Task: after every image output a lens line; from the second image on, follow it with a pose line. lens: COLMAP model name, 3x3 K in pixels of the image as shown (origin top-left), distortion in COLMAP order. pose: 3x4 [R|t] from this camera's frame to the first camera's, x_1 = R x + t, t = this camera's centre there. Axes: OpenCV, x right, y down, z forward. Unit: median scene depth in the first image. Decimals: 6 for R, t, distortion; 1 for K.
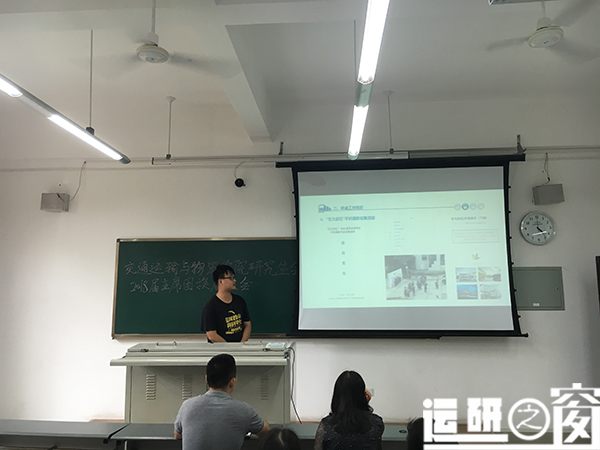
lens RADIAL K [[517.0, 0, 295.9], [0, 517.0, 215.3], [0, 0, 1]] dist [0.038786, -0.015495]
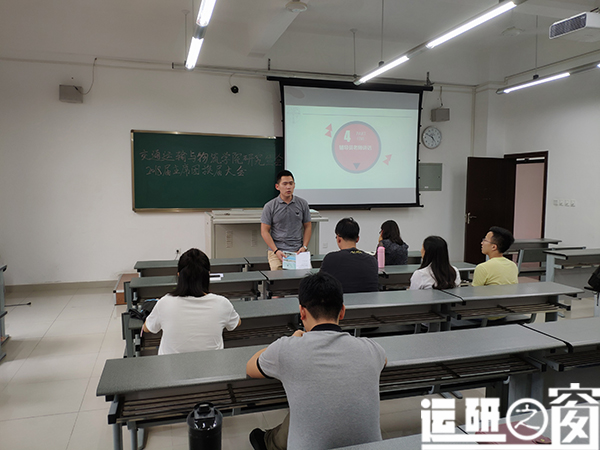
lens RADIAL K [[467.9, 0, 299.4], [0, 467.9, 225.2], [0, 0, 1]] dist [0.067881, -0.121184]
pose [[0.933790, -0.020711, 0.357221, -0.394398], [-0.062530, 0.973517, 0.219898, -0.004452], [-0.352315, -0.227675, 0.907765, -0.170359]]
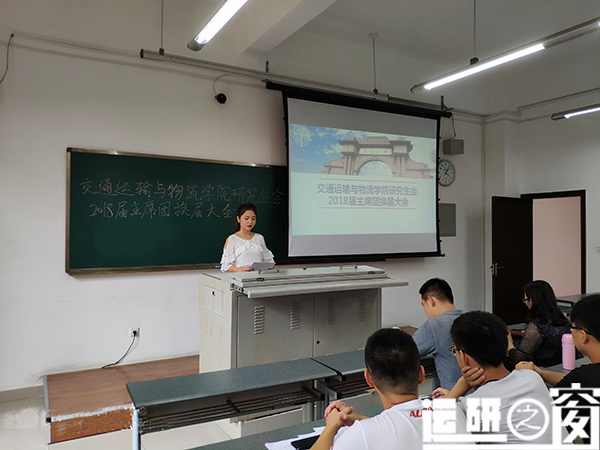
lens RADIAL K [[467.9, 0, 302.7], [0, 467.9, 226.1], [0, 0, 1]] dist [0.067881, -0.121184]
pose [[0.829415, 0.009309, 0.558556, -0.466921], [-0.087647, 0.989647, 0.113655, 0.052758], [-0.551715, -0.143223, 0.821643, 0.229442]]
